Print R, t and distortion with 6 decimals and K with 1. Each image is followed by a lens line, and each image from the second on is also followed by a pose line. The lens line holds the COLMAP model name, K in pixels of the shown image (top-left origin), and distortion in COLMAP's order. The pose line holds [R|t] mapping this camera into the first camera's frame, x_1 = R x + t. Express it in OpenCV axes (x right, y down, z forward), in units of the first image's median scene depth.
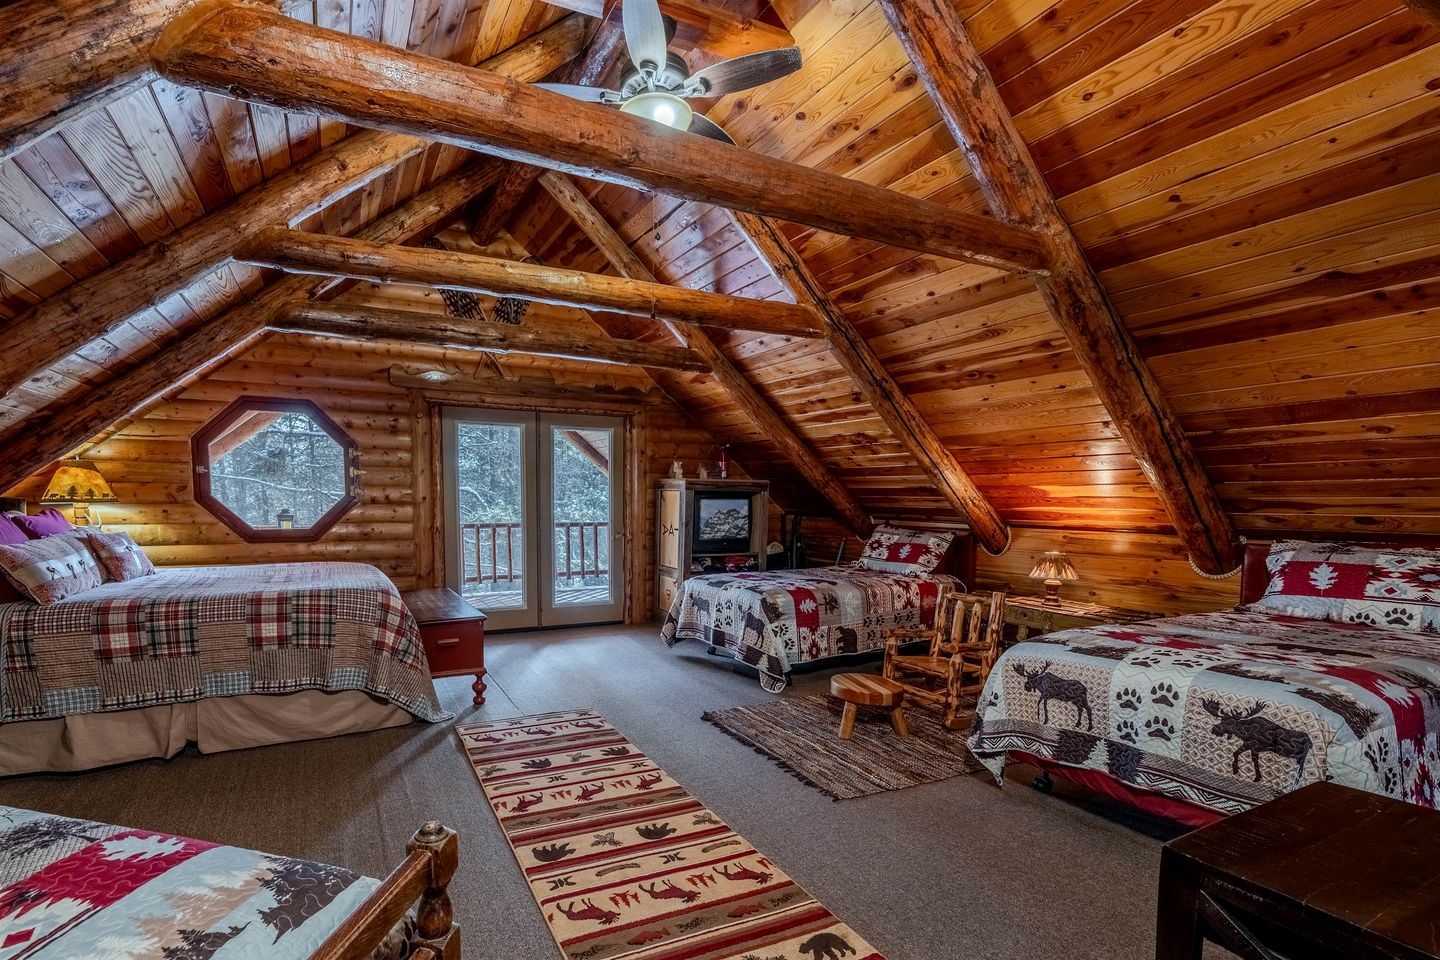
lens RADIAL K [[747.5, 0, 716.2], [0, 747.5, 483.9], [0, 0, 1]] dist [-0.001892, -0.000204]
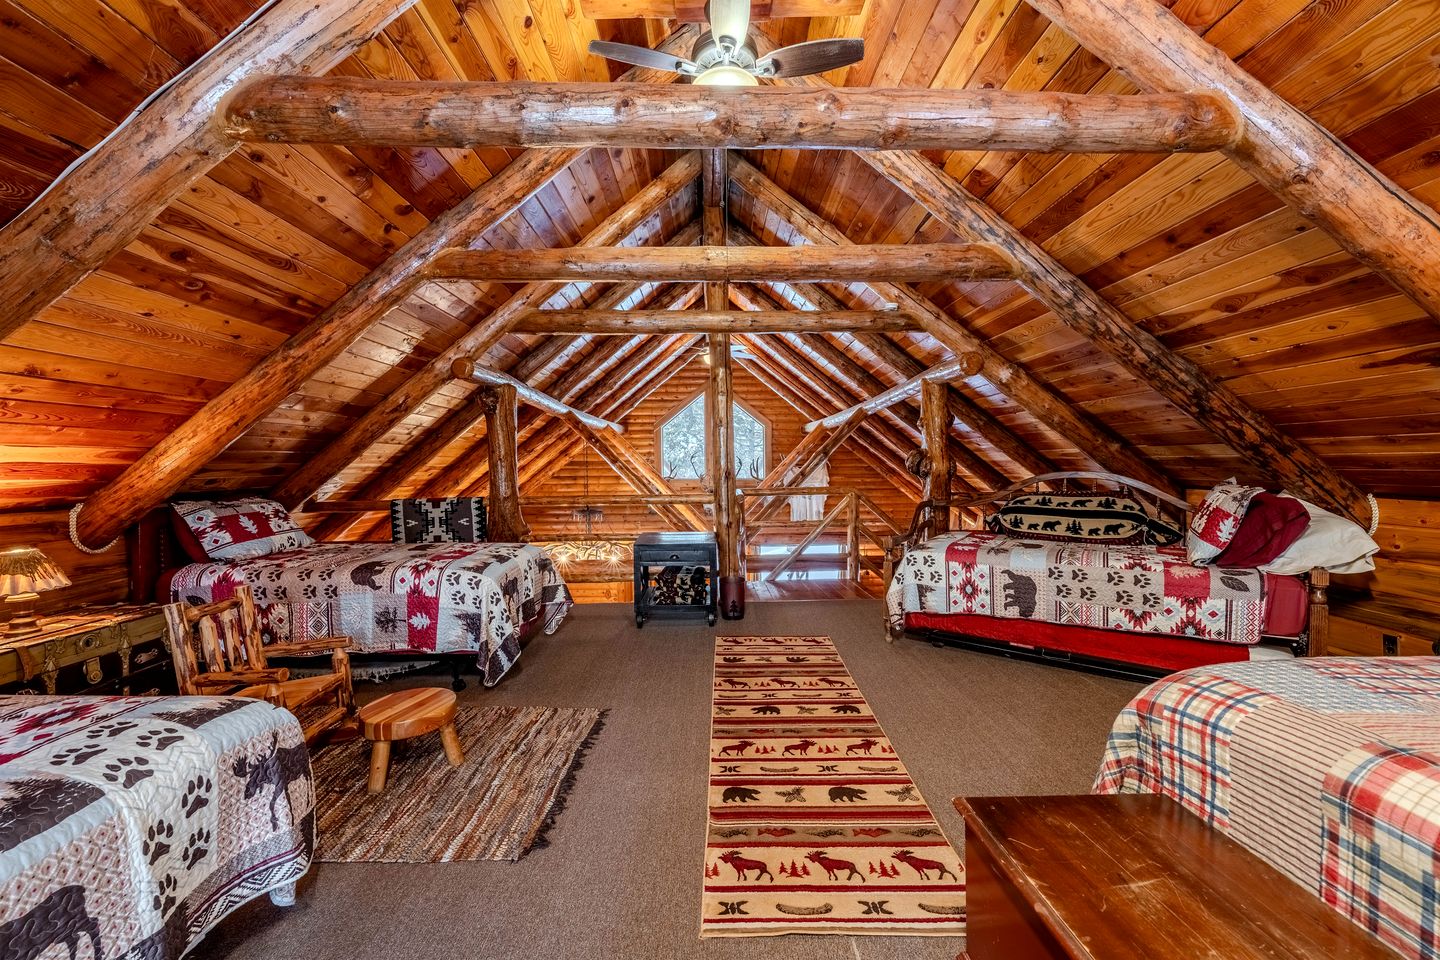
lens RADIAL K [[578.1, 0, 724.6], [0, 578.1, 474.5], [0, 0, 1]] dist [0.001256, 0.000050]
pose [[-0.873754, -0.001214, 0.486366, -0.464044], [-0.000550, 0.999999, 0.001507, 0.043340], [-0.486367, 0.001049, -0.873754, 1.748869]]
